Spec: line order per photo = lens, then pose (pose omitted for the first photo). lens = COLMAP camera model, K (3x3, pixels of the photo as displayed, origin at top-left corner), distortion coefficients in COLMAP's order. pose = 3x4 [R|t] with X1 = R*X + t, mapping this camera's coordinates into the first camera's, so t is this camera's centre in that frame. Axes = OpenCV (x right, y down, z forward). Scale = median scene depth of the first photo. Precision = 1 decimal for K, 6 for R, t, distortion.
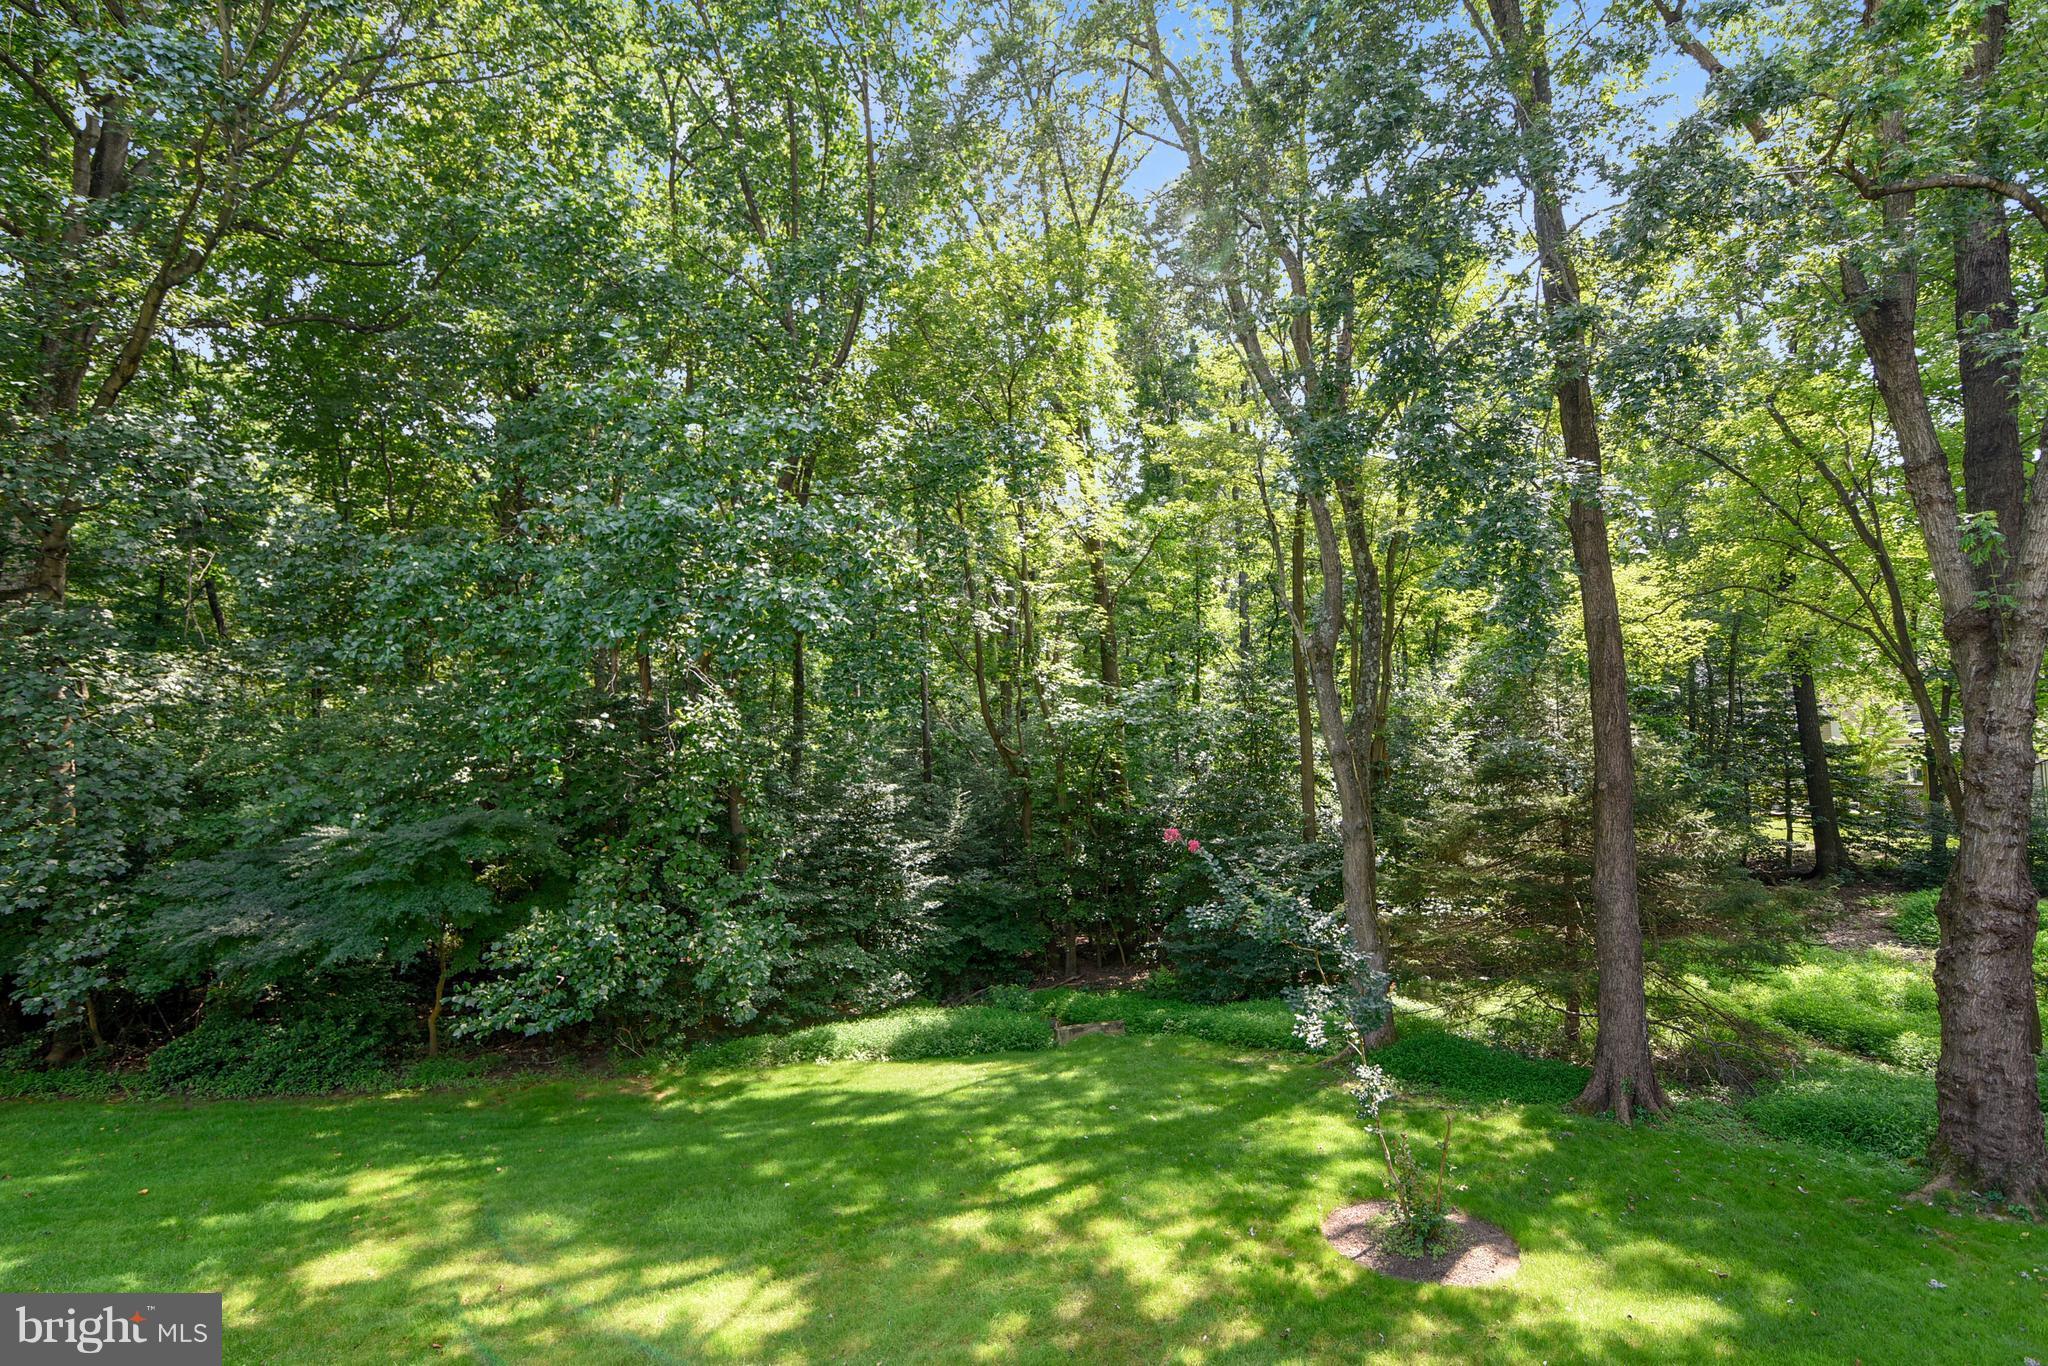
lens RADIAL K [[972.7, 0, 1012.5], [0, 972.7, 663.9], [0, 0, 1]] dist [-0.018703, -0.000587]
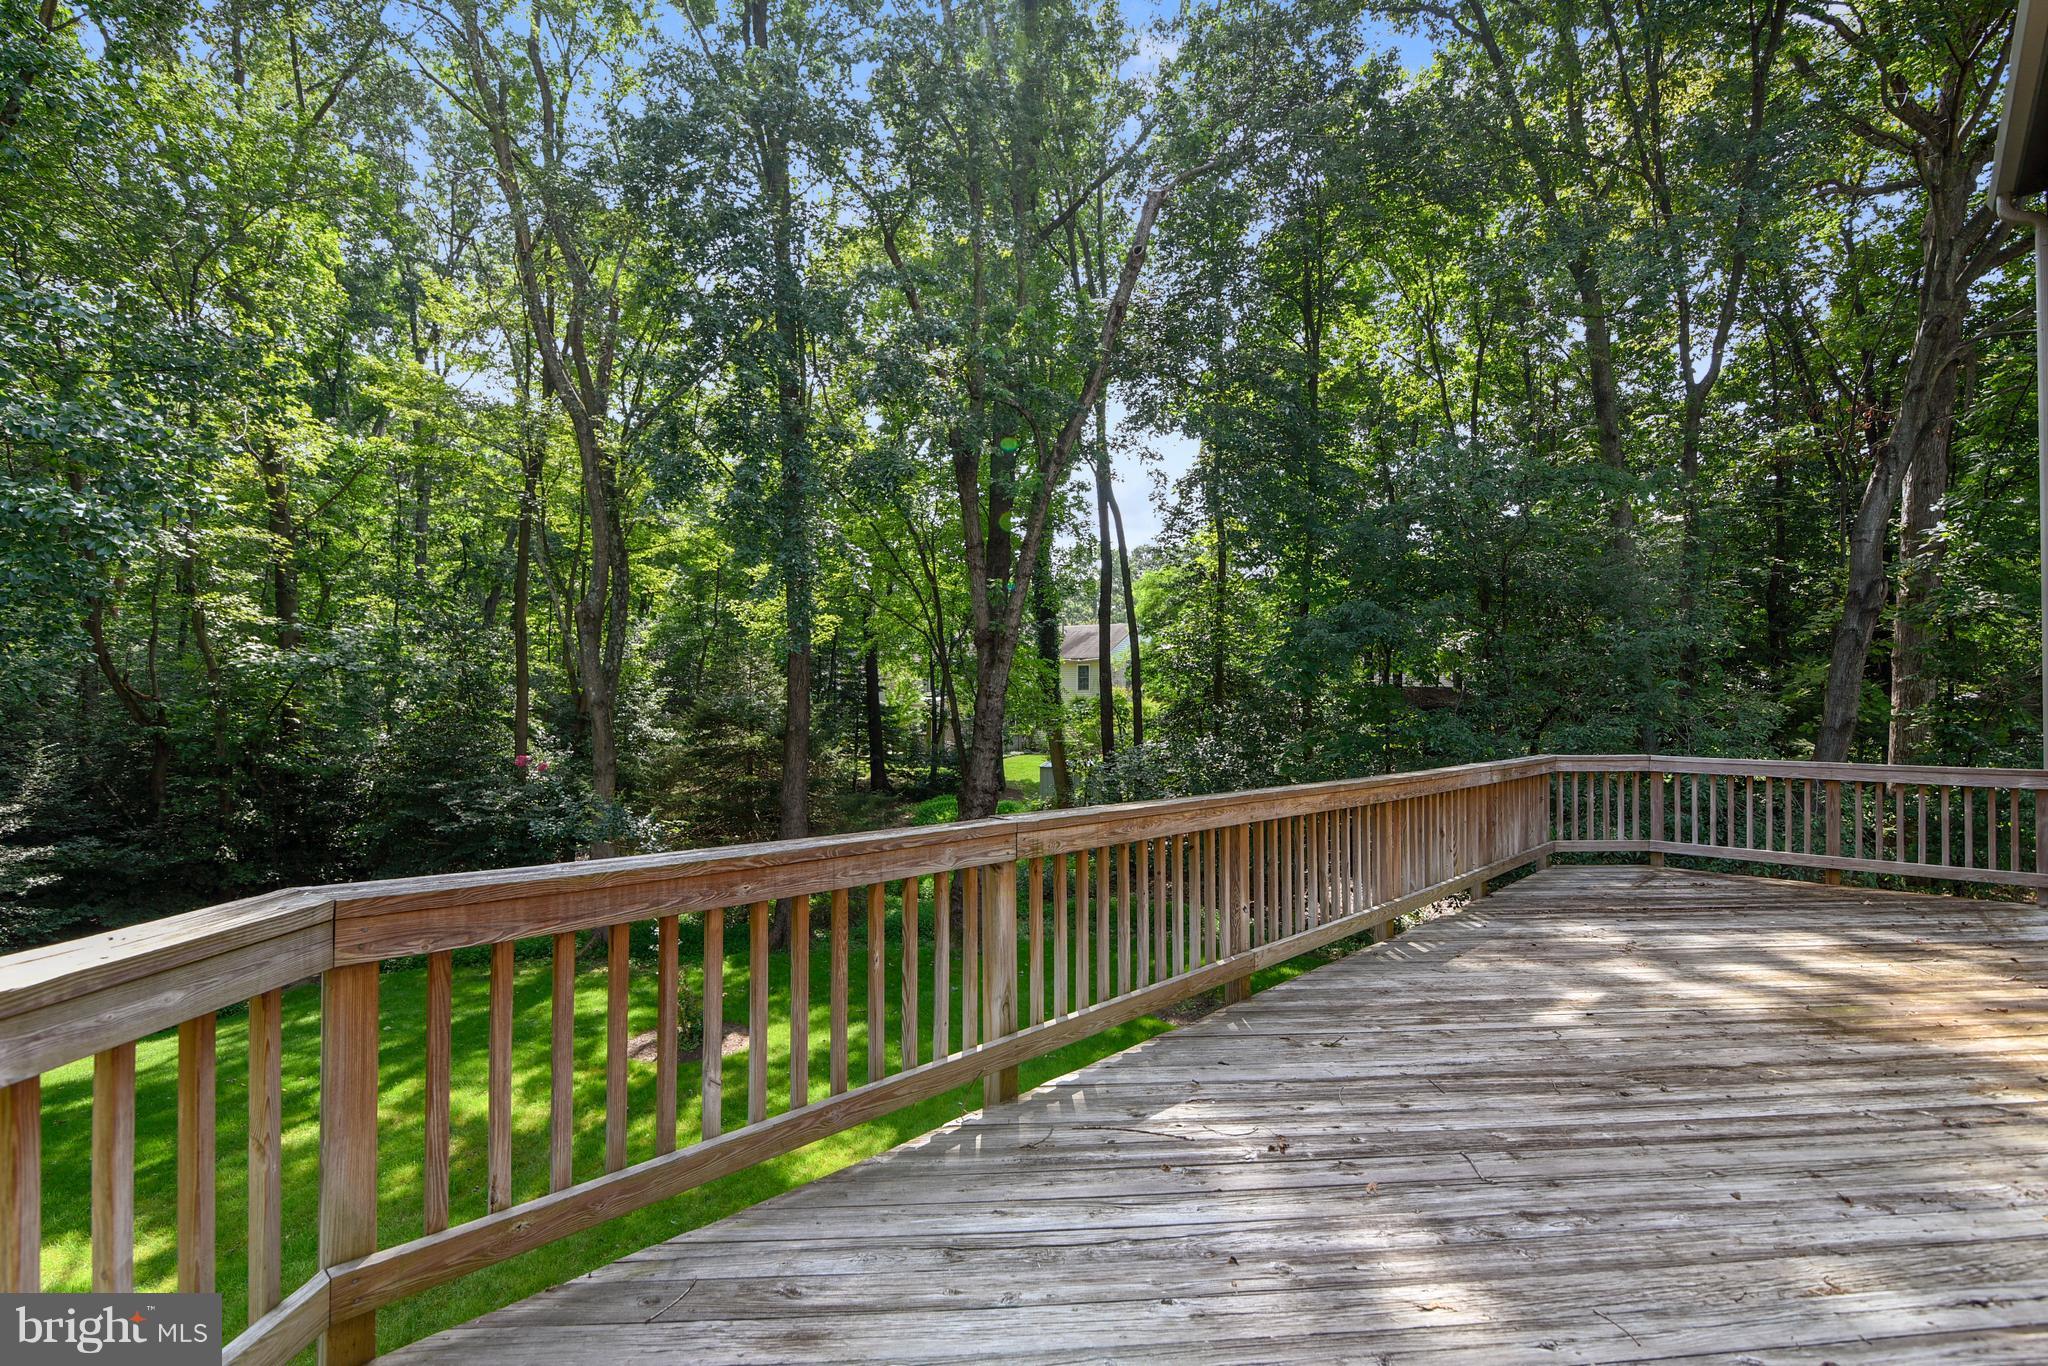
lens RADIAL K [[972.7, 0, 1012.5], [0, 972.7, 663.9], [0, 0, 1]] dist [-0.018703, -0.000587]
pose [[0.646592, 0.049375, 0.761236, -0.154014], [-0.082298, 0.996594, 0.005263, -0.002580], [-0.758384, -0.066052, 0.648453, -0.102476]]
